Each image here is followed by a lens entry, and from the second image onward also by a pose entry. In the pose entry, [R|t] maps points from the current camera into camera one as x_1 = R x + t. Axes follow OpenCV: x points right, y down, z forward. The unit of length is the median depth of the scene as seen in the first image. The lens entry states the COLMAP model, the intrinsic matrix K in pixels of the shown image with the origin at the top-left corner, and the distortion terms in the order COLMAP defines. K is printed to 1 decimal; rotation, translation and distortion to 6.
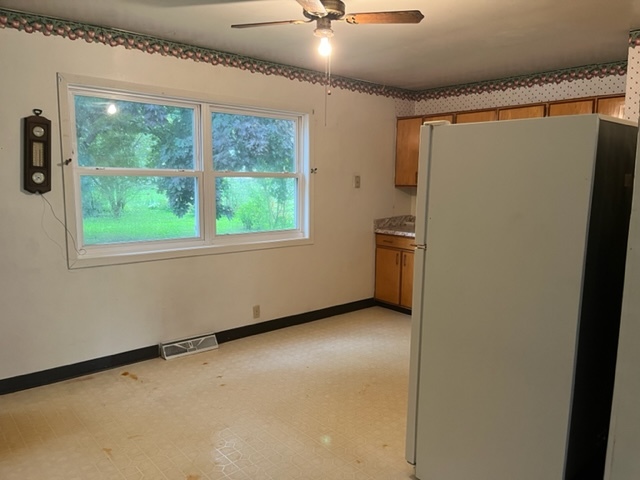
lens RADIAL K [[492.6, 0, 319.4], [0, 492.6, 241.0], [0, 0, 1]] dist [-0.005891, 0.001813]
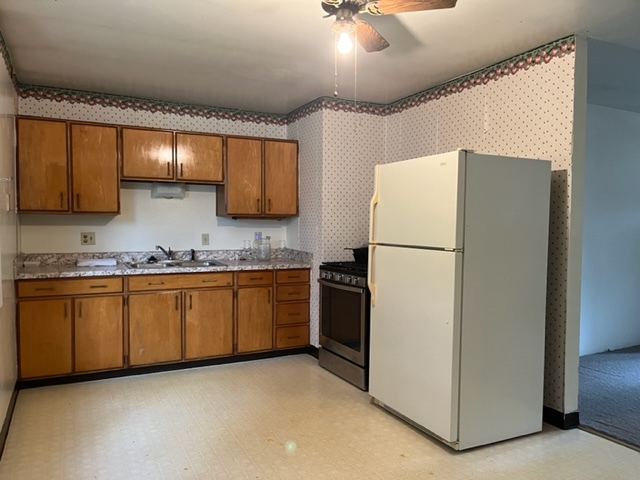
lens RADIAL K [[492.6, 0, 319.4], [0, 492.6, 240.0], [0, 0, 1]] dist [-0.005891, 0.001813]
pose [[0.227896, -0.043012, 0.972735, -0.518556], [0.121300, 0.992495, 0.015467, -0.037094], [-0.966100, 0.114467, 0.231403, 0.519326]]
